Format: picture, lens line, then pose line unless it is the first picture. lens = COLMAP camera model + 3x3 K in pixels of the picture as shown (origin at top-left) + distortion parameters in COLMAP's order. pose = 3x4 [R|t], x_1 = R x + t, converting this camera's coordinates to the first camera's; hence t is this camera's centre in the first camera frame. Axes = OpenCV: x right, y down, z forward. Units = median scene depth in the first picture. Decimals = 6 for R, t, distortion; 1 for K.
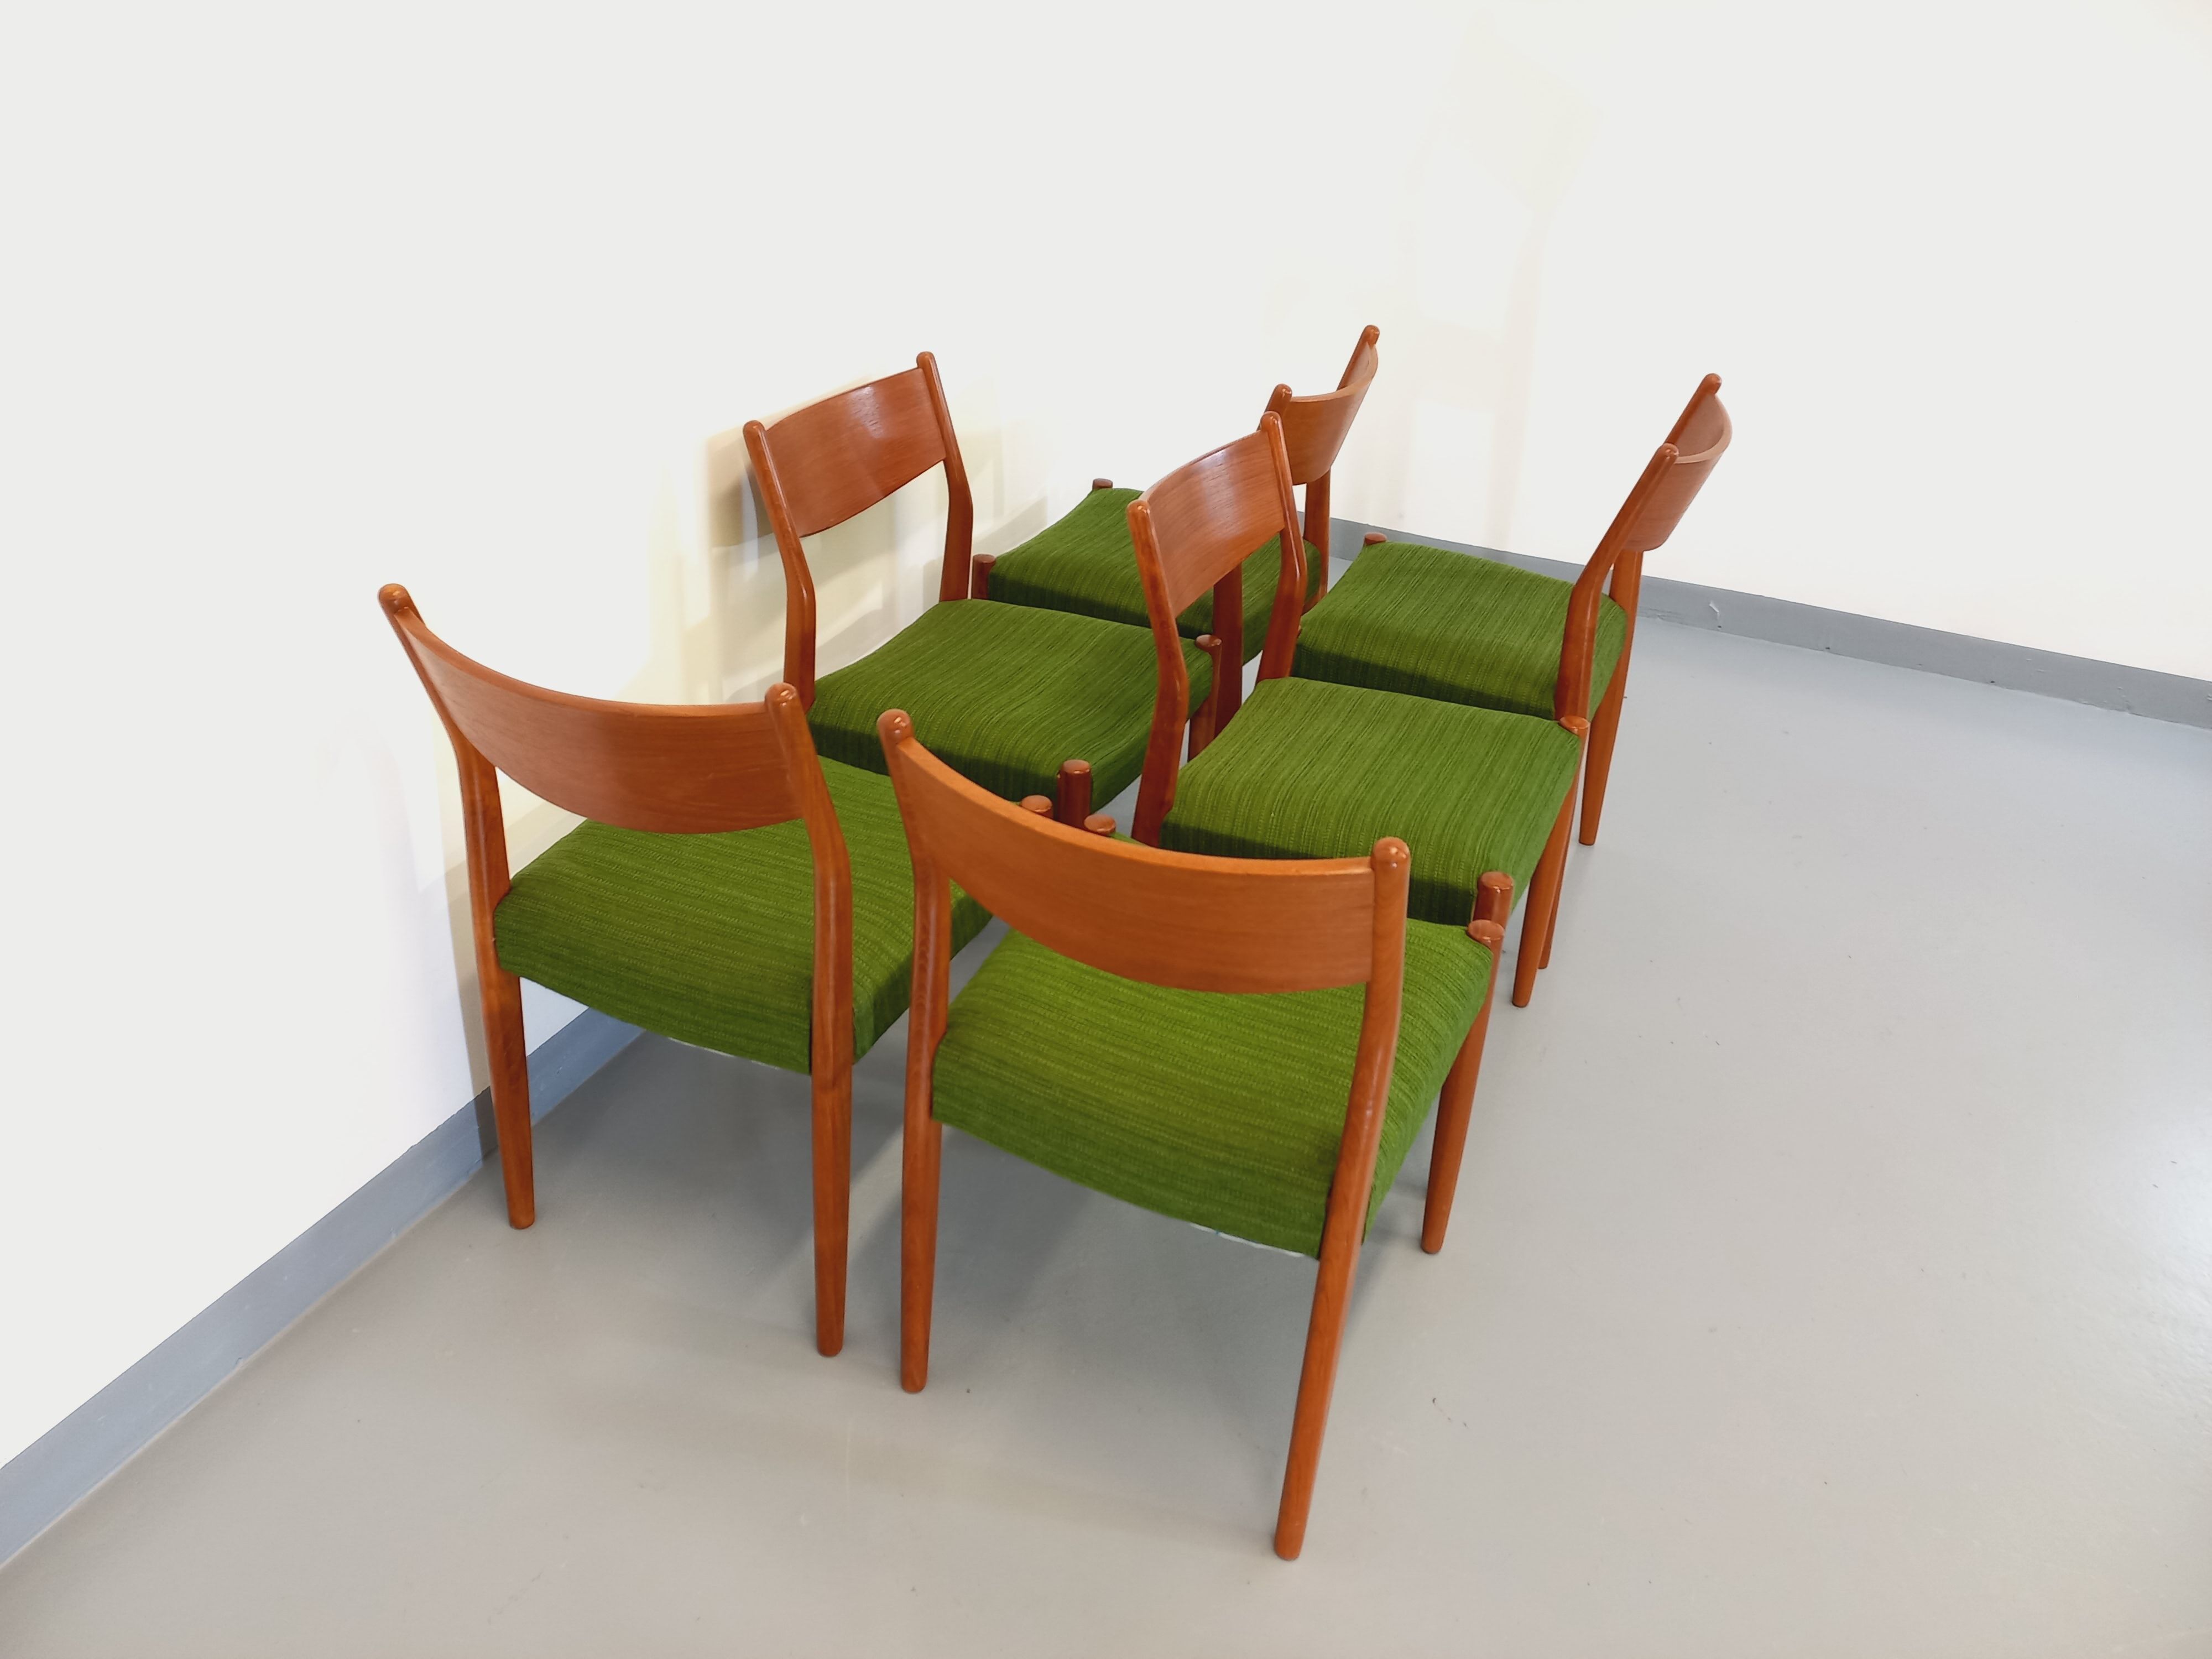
lens RADIAL K [[1608.7, 0, 1105.2], [0, 1608.7, 822.4], [0, 0, 1]] dist [0.067448, -0.090415]
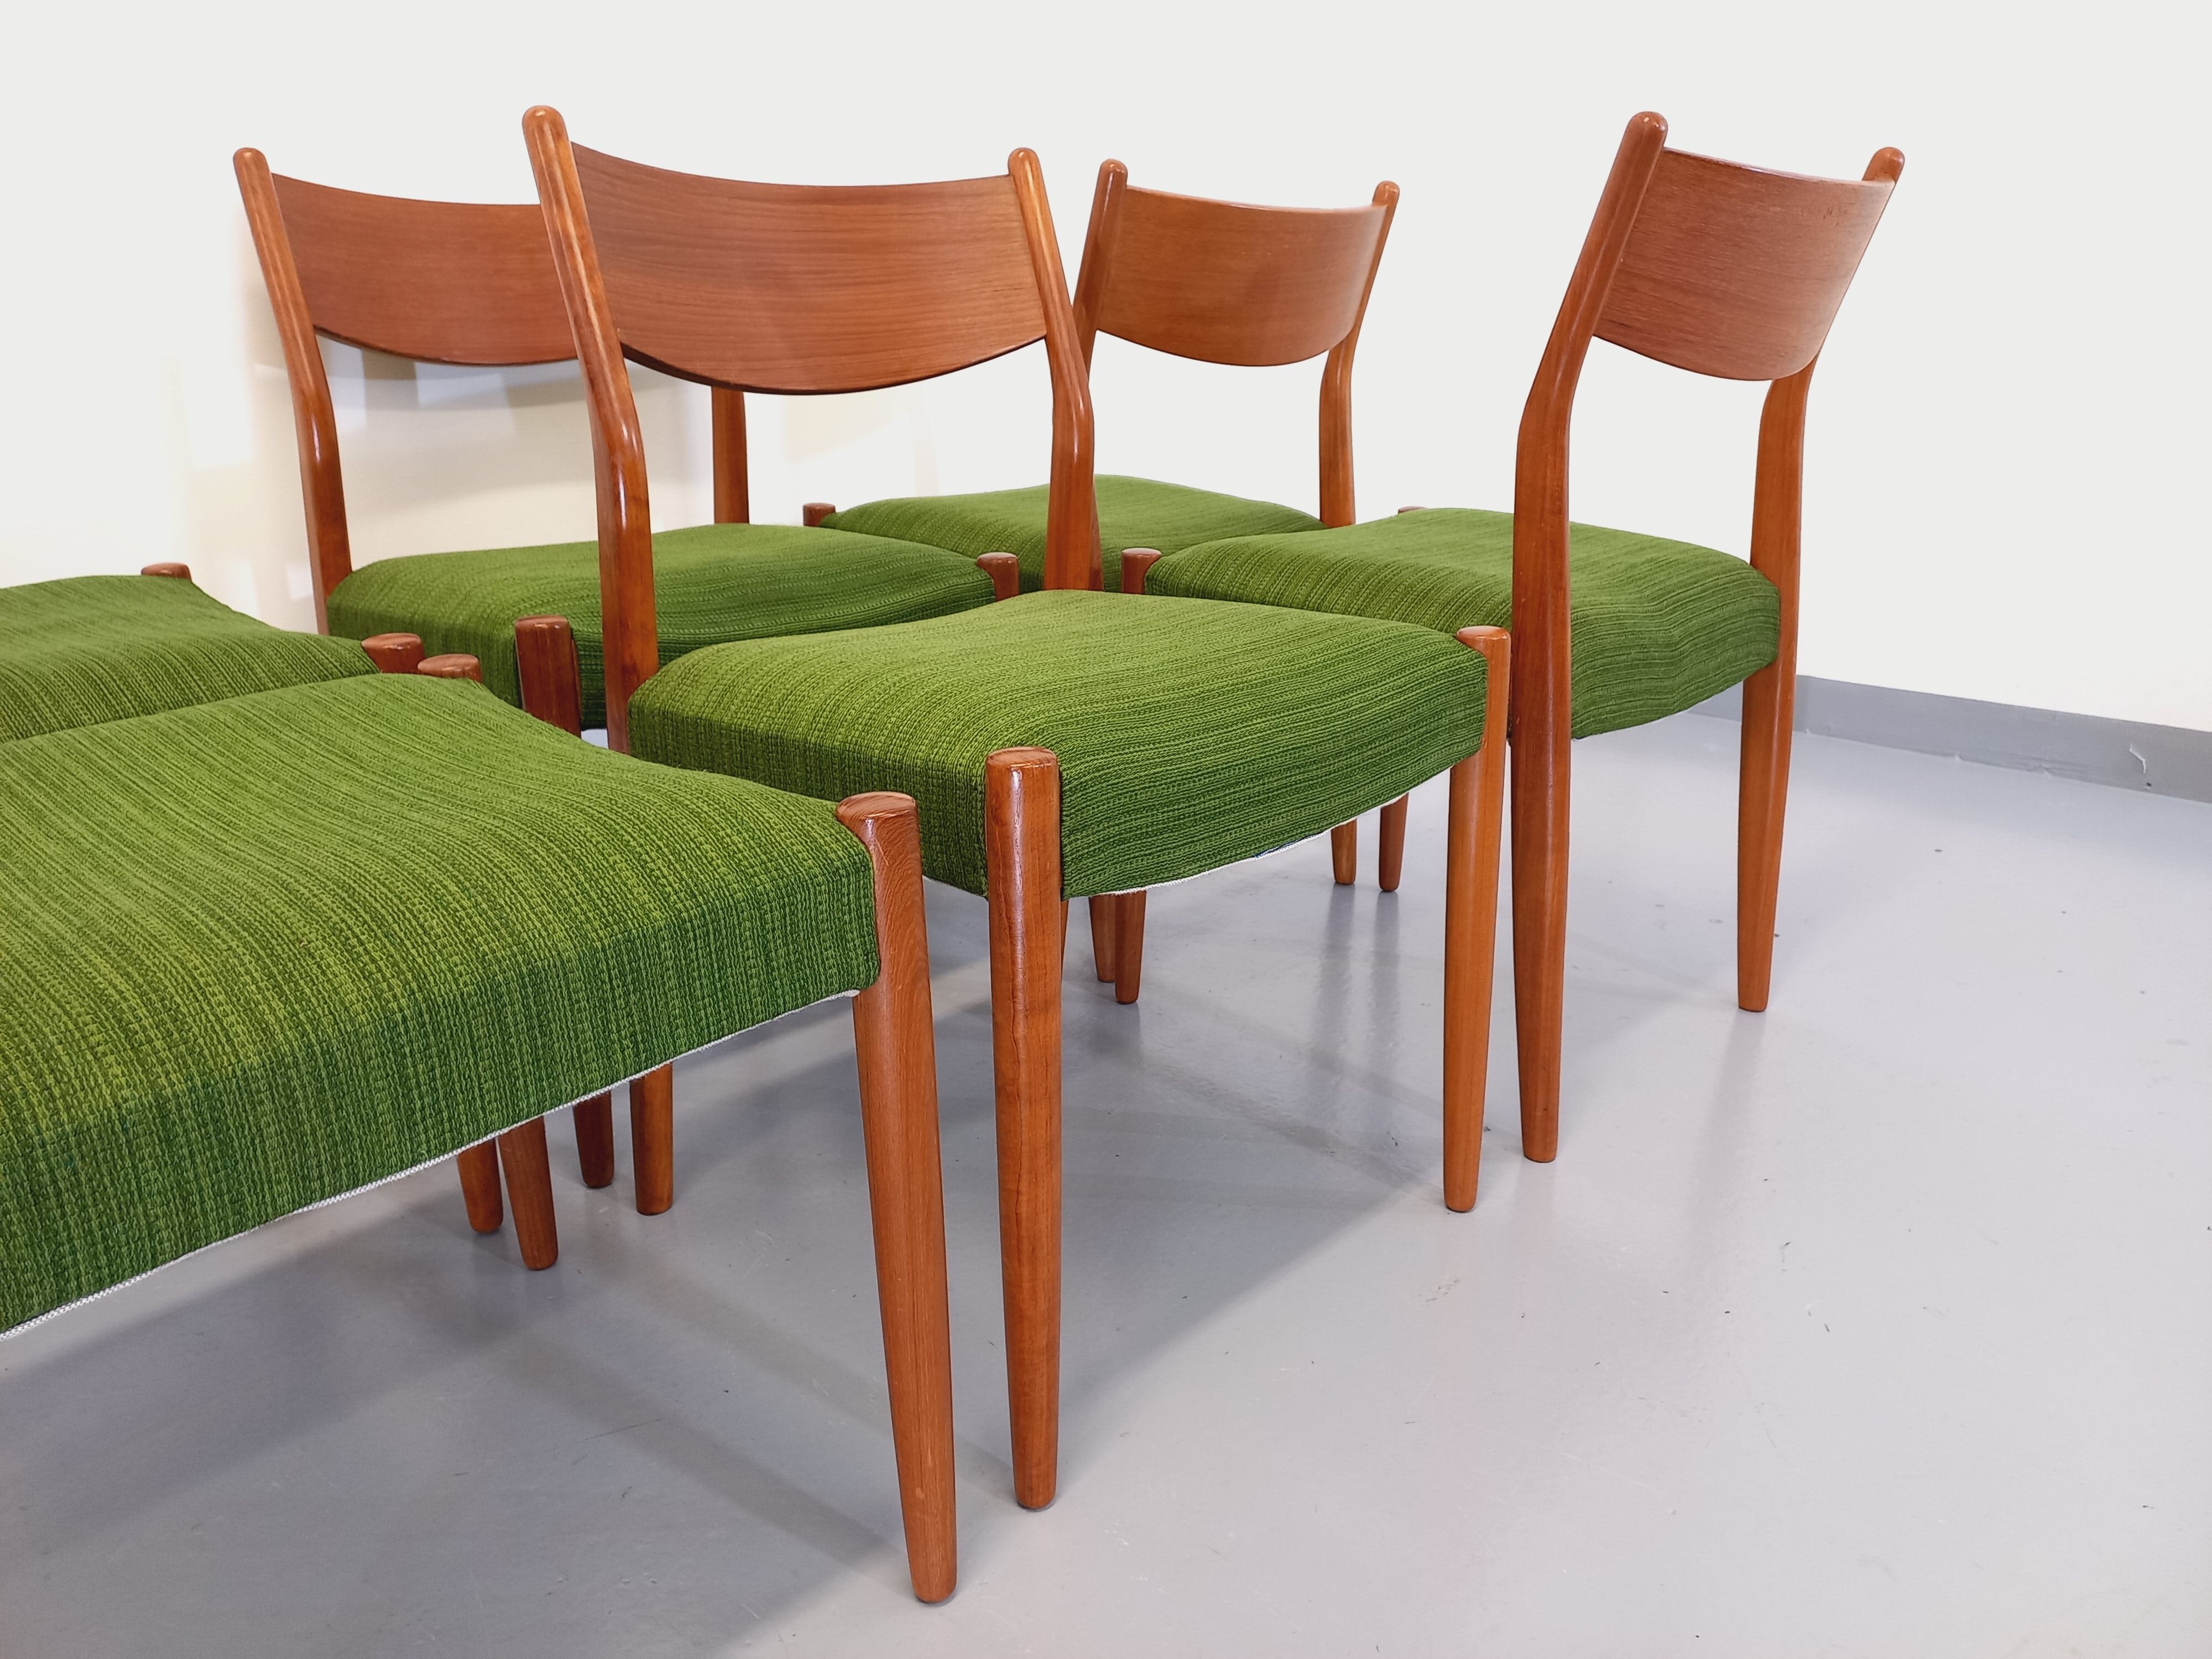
lens RADIAL K [[1608.7, 0, 1128.1], [0, 1608.7, 869.8], [0, 0, 1]] dist [0.067448, -0.090415]
pose [[0.943941, 0.060387, -0.324543, 0.396067], [-0.120205, 0.978508, -0.167549, 0.132922], [0.307450, 0.197168, 0.930913, 0.529788]]
